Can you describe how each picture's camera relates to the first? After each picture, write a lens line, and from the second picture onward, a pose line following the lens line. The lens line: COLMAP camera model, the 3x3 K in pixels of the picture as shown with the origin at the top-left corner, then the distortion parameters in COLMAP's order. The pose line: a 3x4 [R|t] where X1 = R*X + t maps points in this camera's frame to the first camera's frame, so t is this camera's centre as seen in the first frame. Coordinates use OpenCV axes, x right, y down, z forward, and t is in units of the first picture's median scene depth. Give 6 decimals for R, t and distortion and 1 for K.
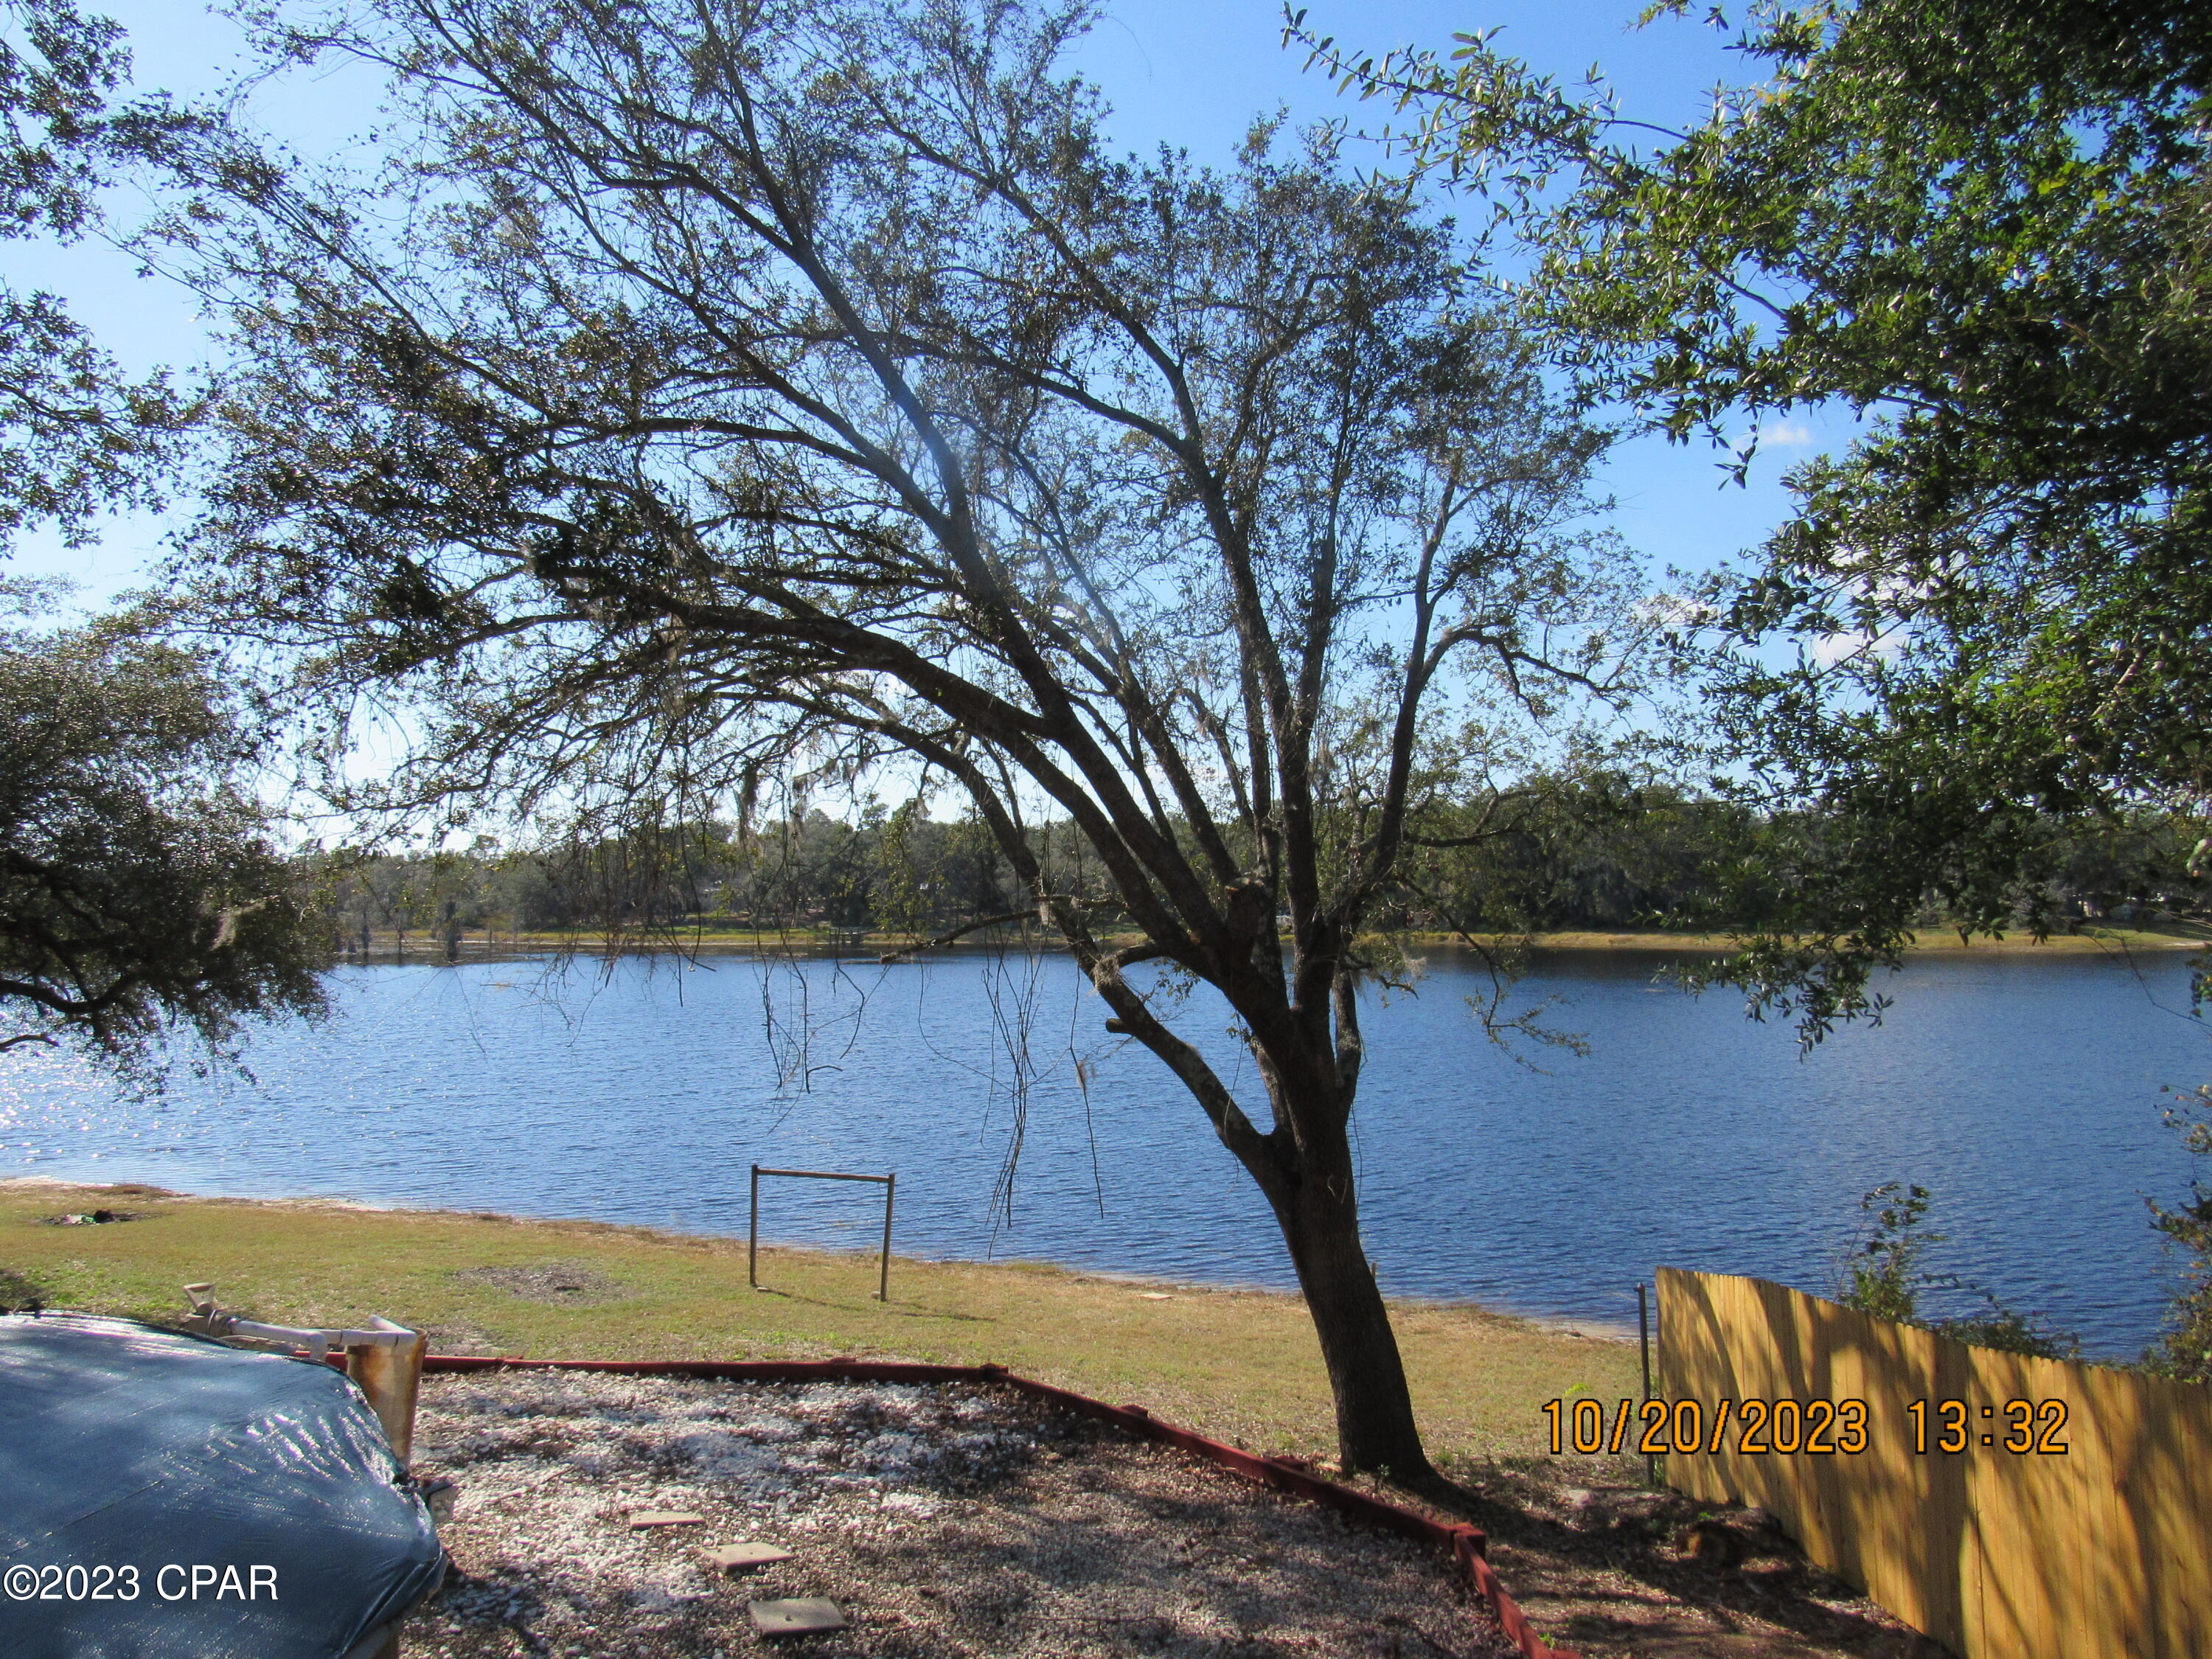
lens RADIAL K [[1584.3, 0, 1106.7], [0, 1584.3, 830.2], [0, 0, 1]] dist [-0.019320, 0.002531]
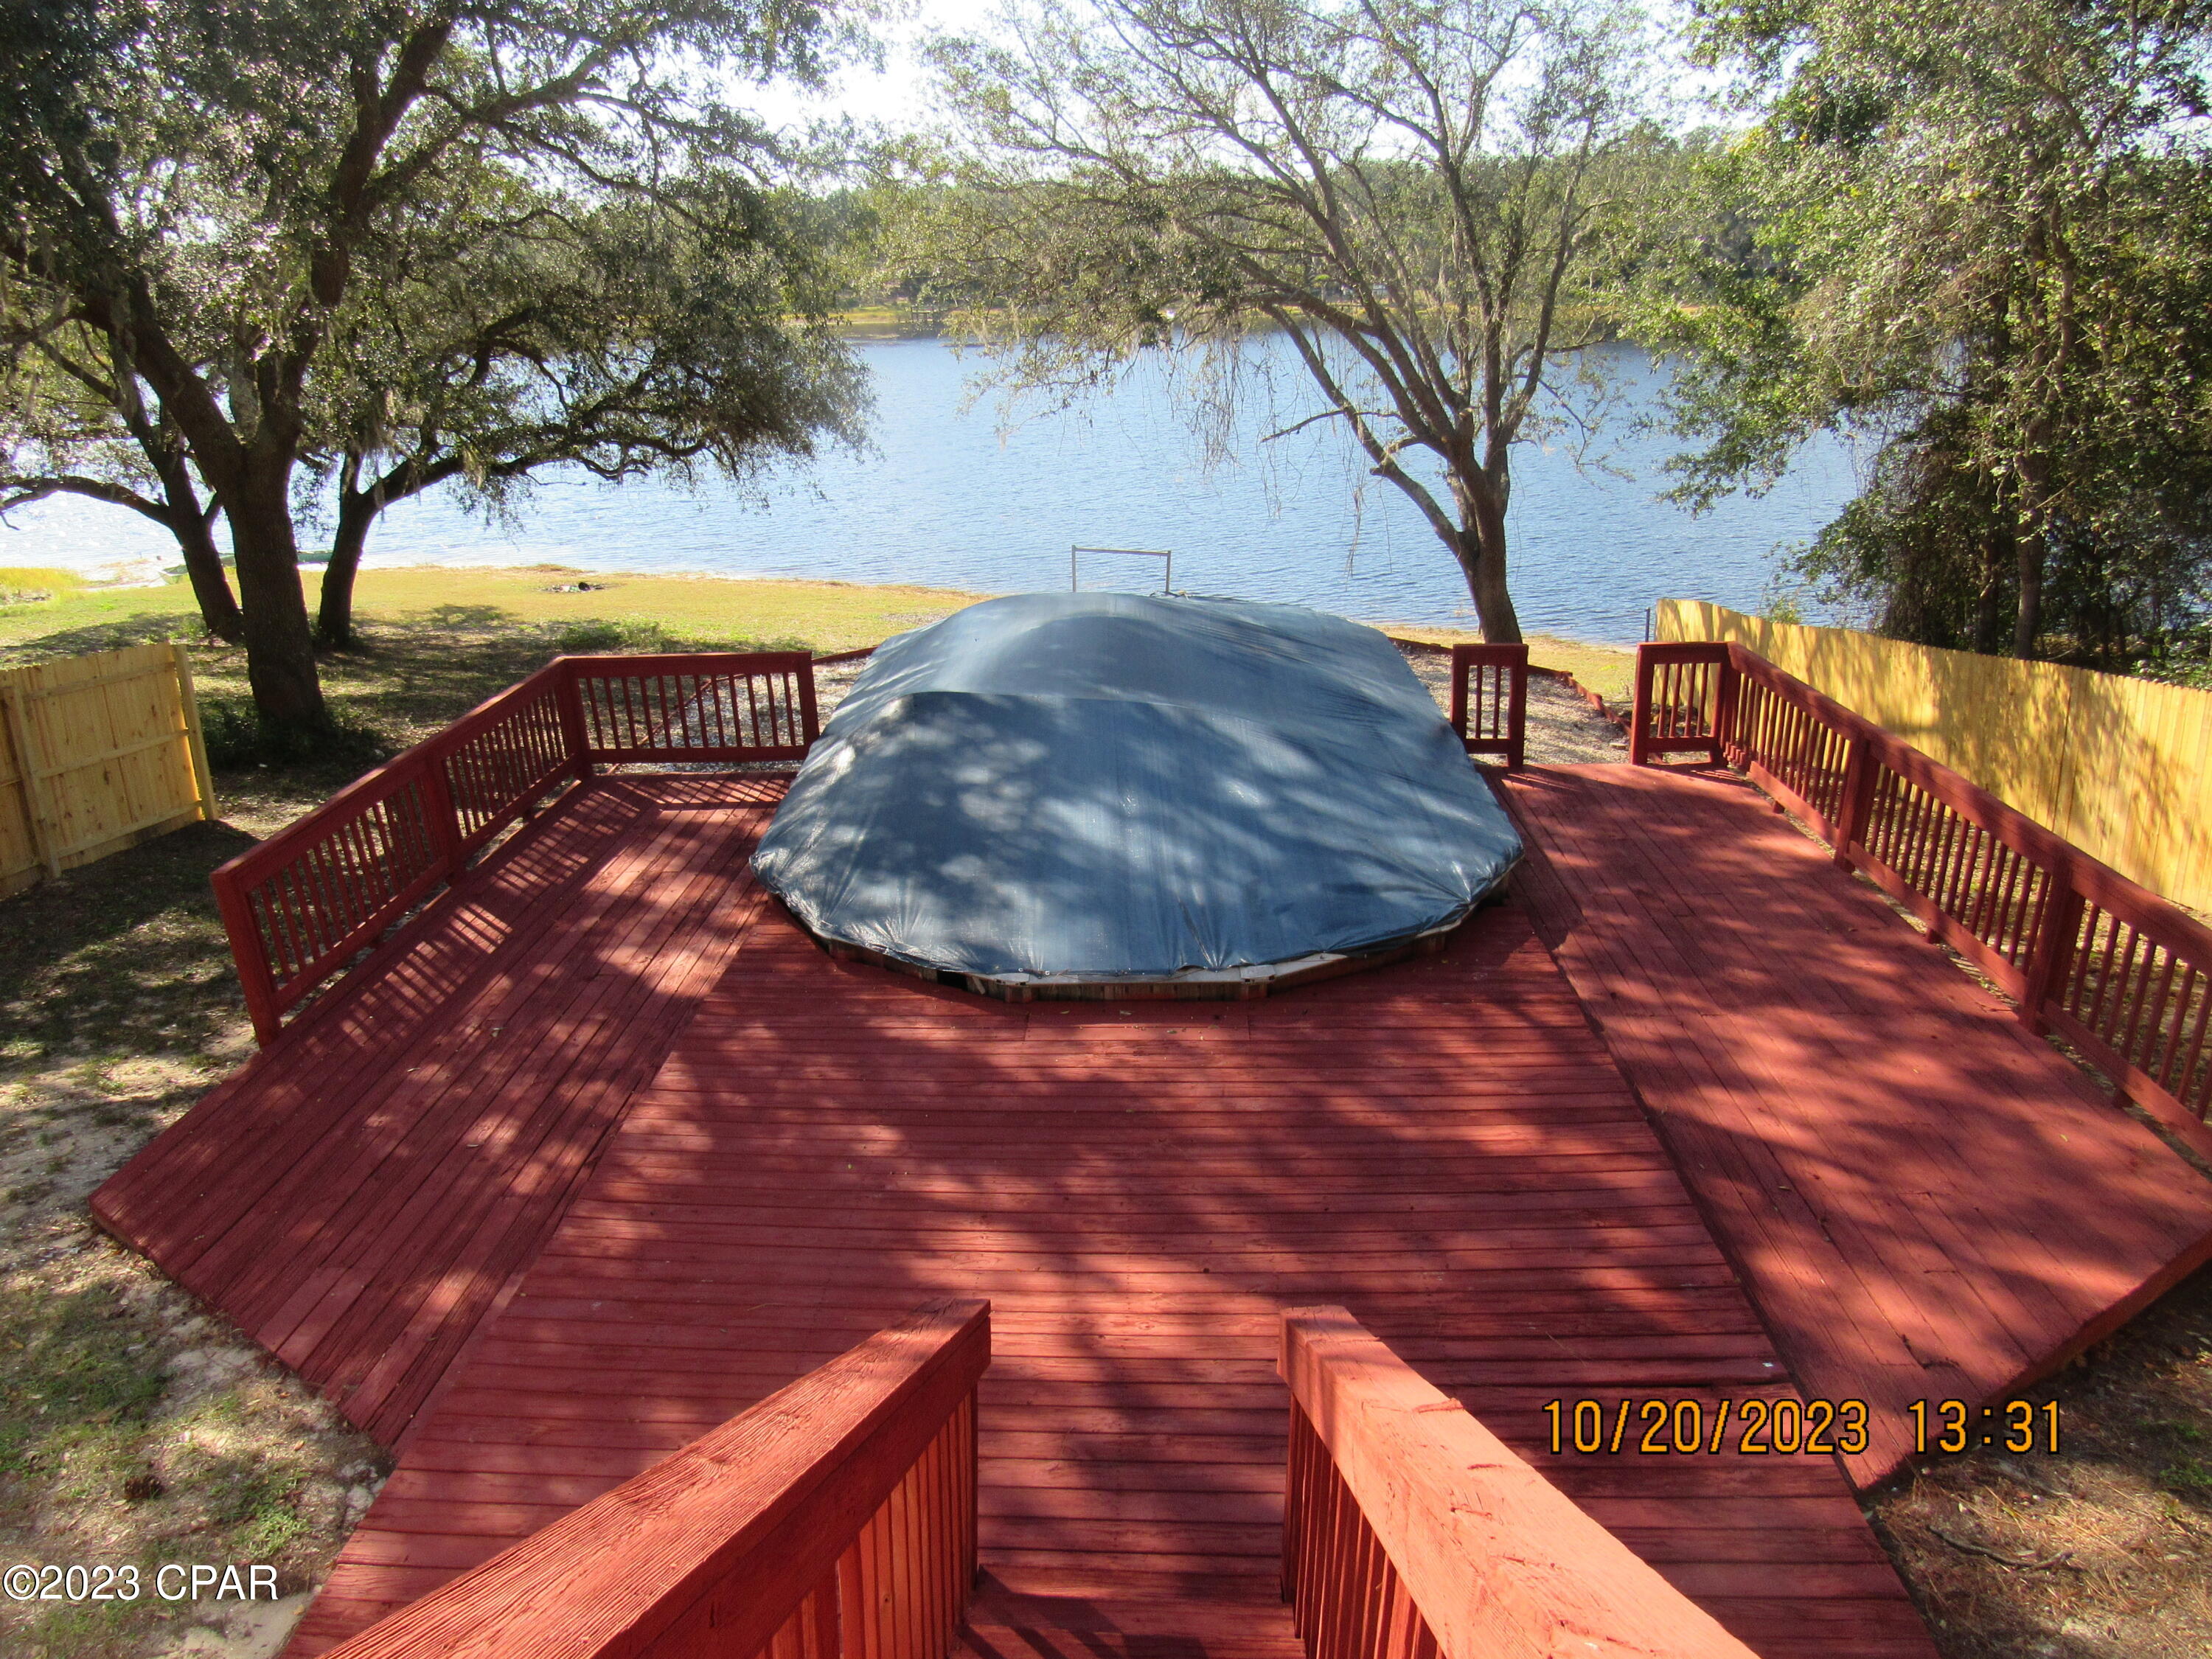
lens RADIAL K [[1584.3, 0, 1109.3], [0, 1584.3, 830.9], [0, 0, 1]] dist [-0.019320, 0.002531]
pose [[0.999574, -0.004554, -0.028819, -0.266415], [0.015316, 0.922619, 0.385408, -0.215786], [0.024834, -0.385686, 0.922296, -0.907023]]
